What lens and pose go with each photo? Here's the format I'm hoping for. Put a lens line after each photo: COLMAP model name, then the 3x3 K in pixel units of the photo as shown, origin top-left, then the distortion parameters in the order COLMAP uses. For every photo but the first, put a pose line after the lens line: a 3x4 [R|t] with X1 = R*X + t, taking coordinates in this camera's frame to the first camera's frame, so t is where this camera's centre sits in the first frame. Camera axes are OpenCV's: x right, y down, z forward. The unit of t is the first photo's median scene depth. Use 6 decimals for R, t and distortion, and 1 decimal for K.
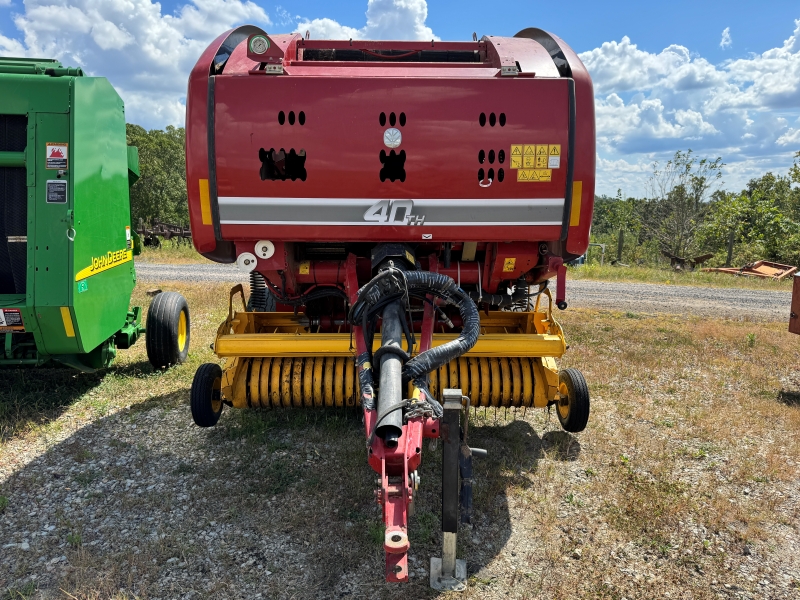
lens RADIAL K [[564.7, 0, 405.6], [0, 564.7, 300.3], [0, 0, 1]] dist [0.050814, -0.039553]
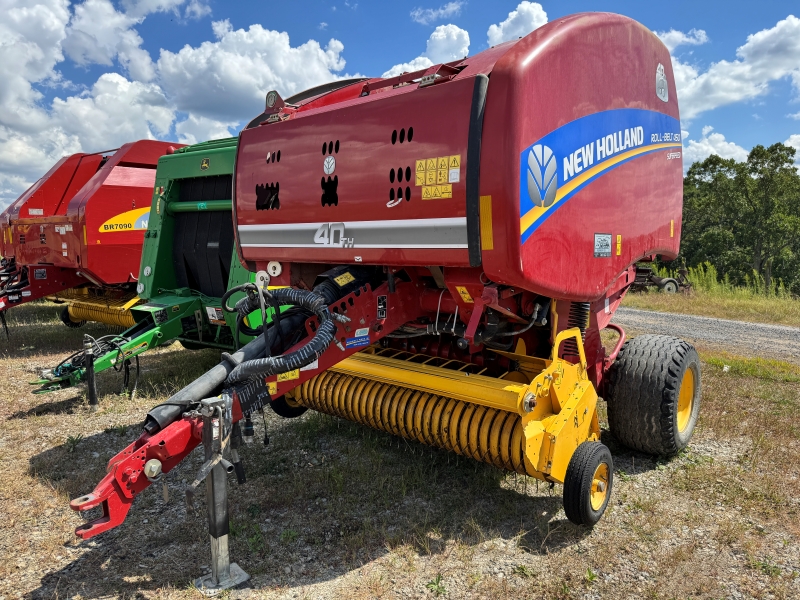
lens RADIAL K [[564.7, 0, 416.9], [0, 564.7, 298.4], [0, 0, 1]] dist [0.050814, -0.039553]
pose [[0.747040, 0.060516, -0.662019, 0.798111], [-0.106742, 0.993846, -0.029602, -0.025705], [0.656154, 0.092779, 0.748902, 0.334269]]
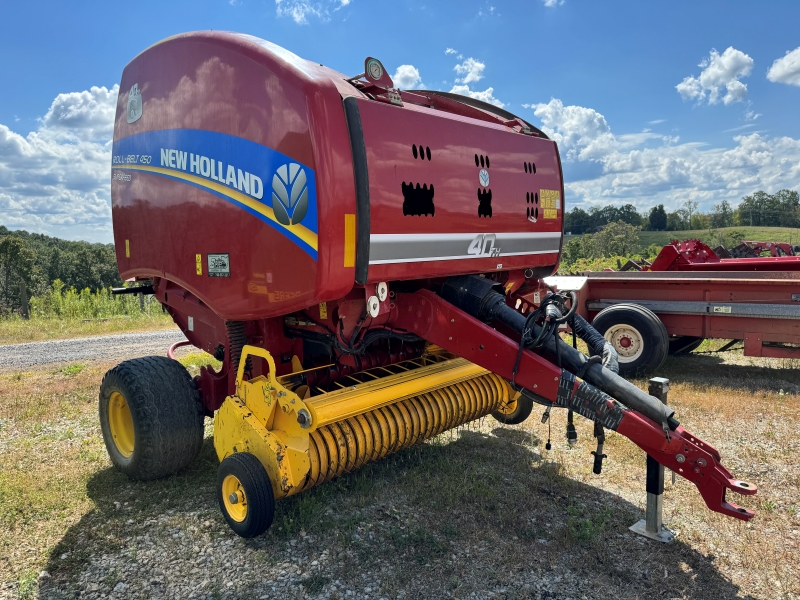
lens RADIAL K [[564.7, 0, 398.0], [0, 564.7, 297.5], [0, 0, 1]] dist [0.050814, -0.039553]
pose [[0.709254, -0.090518, 0.699118, -0.908172], [0.151628, 0.988099, -0.025892, -0.055353], [-0.688453, 0.124369, 0.714538, 0.357028]]
